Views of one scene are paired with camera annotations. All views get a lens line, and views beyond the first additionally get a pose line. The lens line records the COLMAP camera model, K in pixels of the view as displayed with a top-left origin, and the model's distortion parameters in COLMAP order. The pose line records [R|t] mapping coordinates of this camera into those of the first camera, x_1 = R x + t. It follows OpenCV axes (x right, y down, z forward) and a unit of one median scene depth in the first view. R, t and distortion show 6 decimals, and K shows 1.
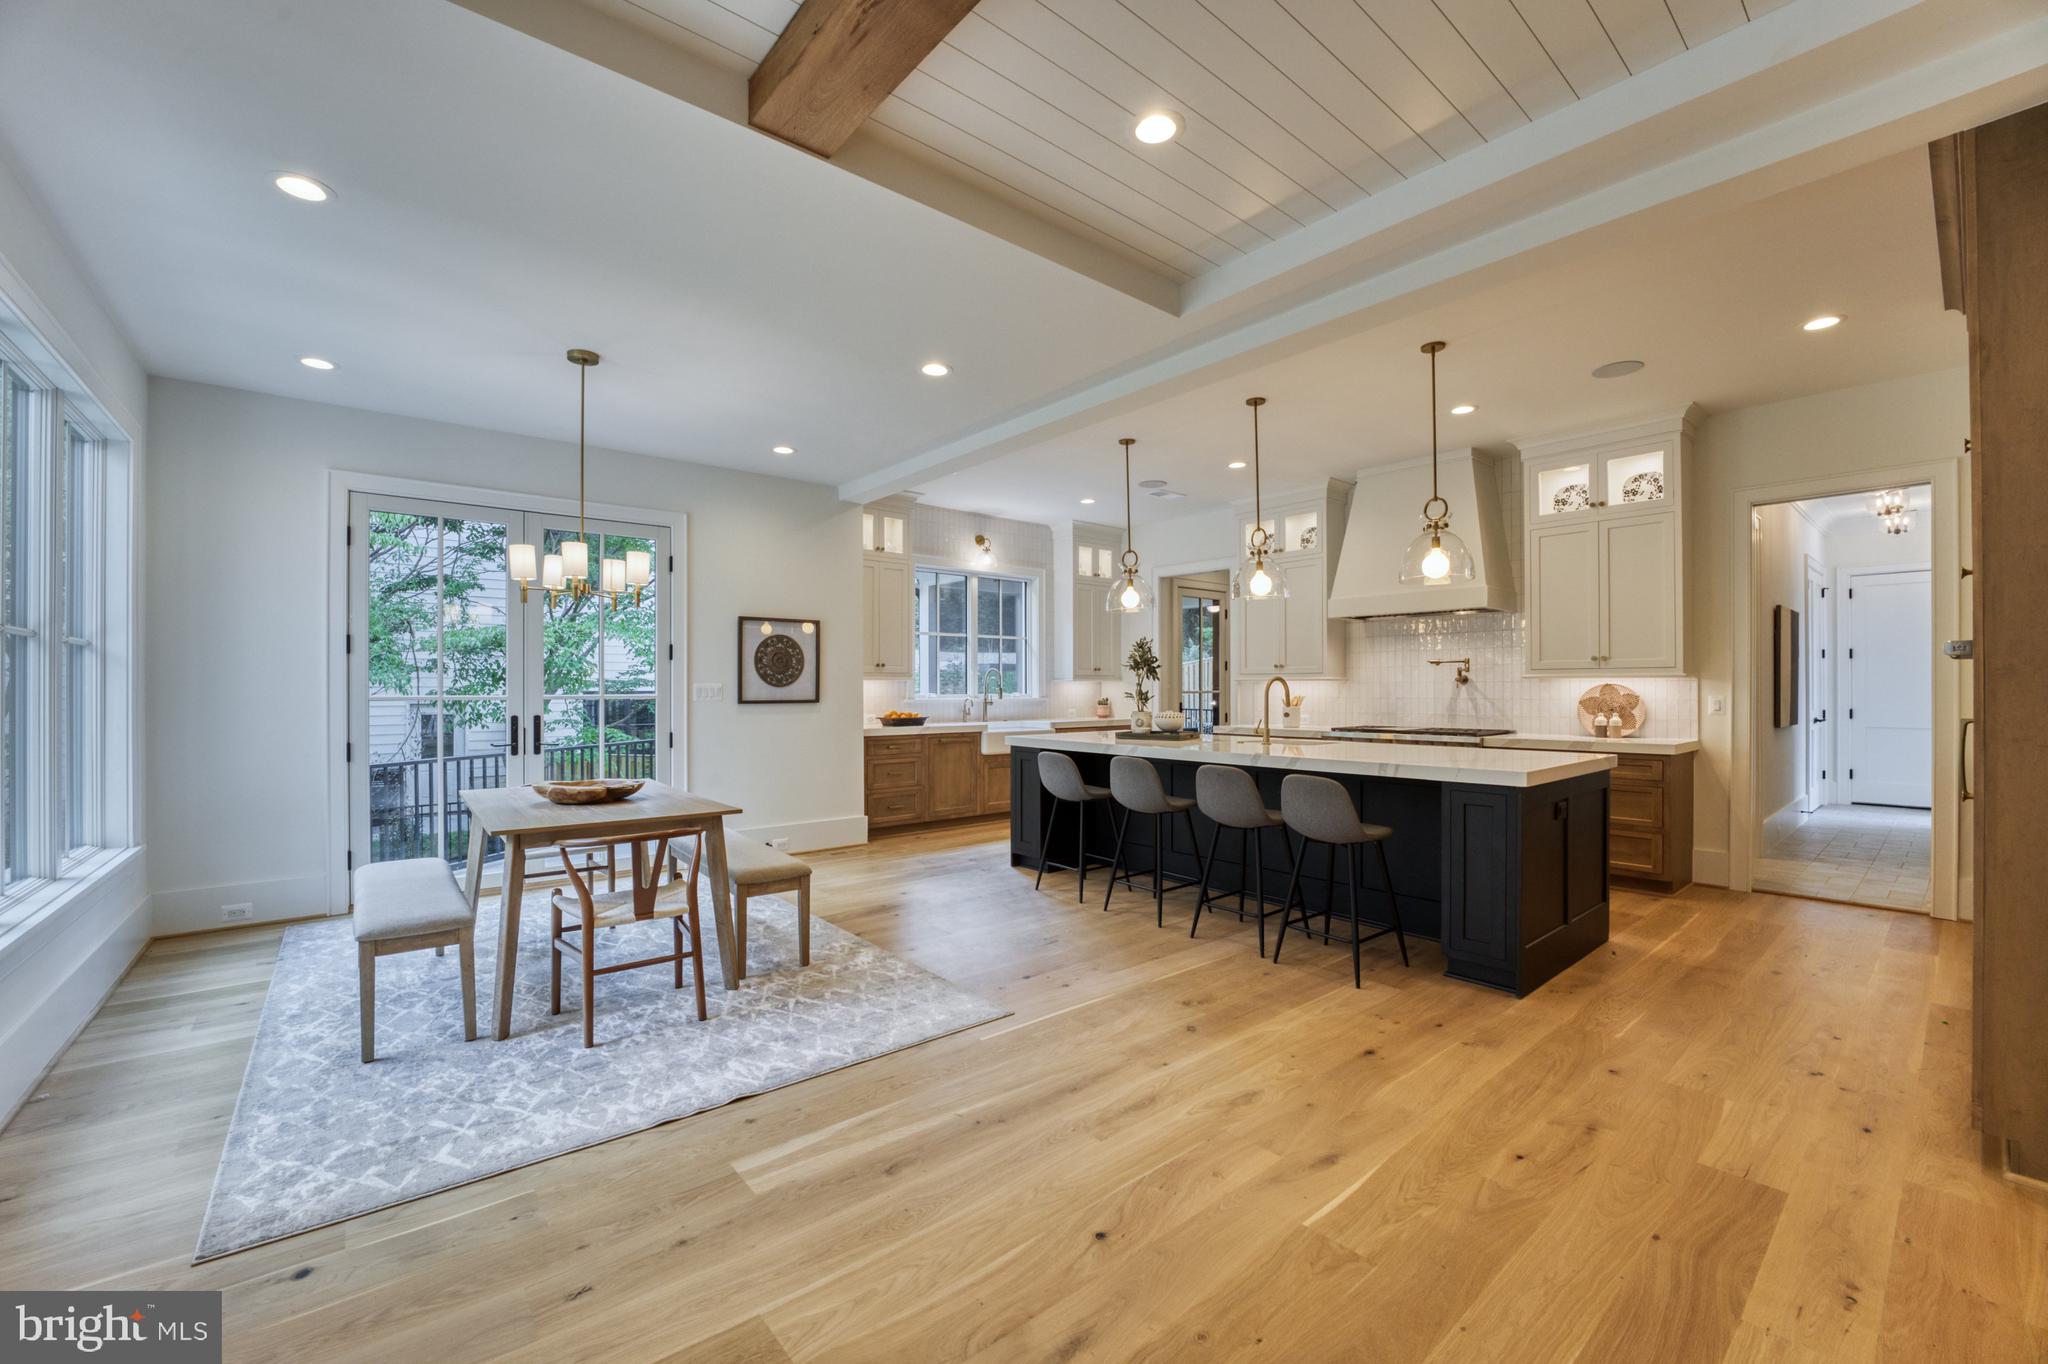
lens RADIAL K [[816.2, 0, 1024.0], [0, 816.2, 682.0], [0, 0, 1]] dist [-0.000622, -0.000014]
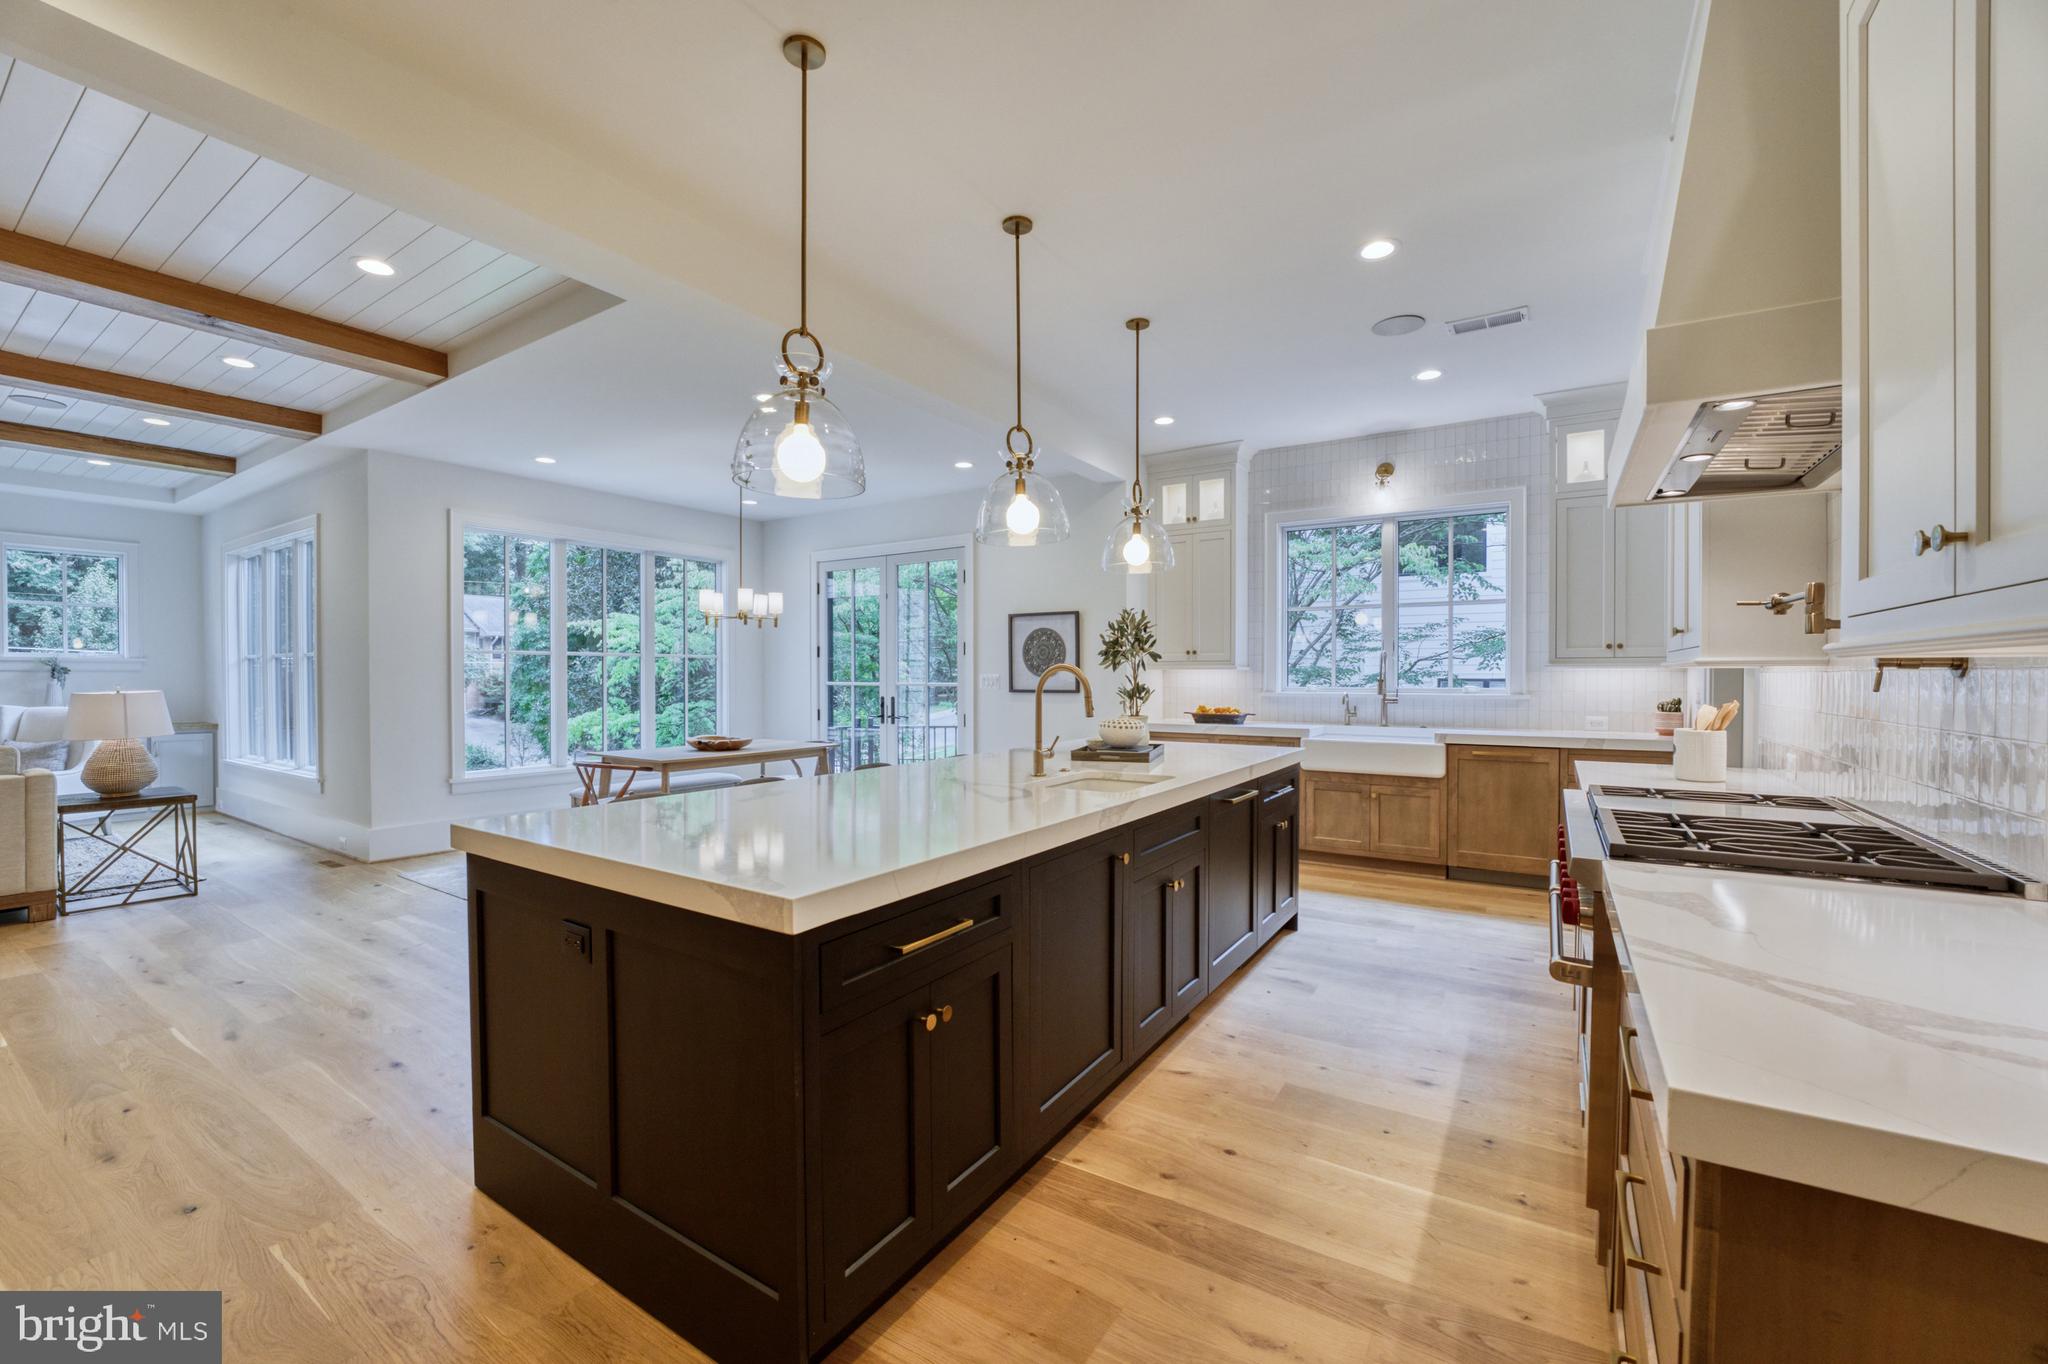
lens RADIAL K [[826.6, 0, 1027.5], [0, 826.6, 689.4], [0, 0, 1]] dist [-0.023590, 0.000050]
pose [[0.301105, 0.020491, -0.953371, 0.736713], [0.005470, 0.999716, 0.023215, -0.003432], [0.953575, -0.012205, 0.300907, 0.678339]]
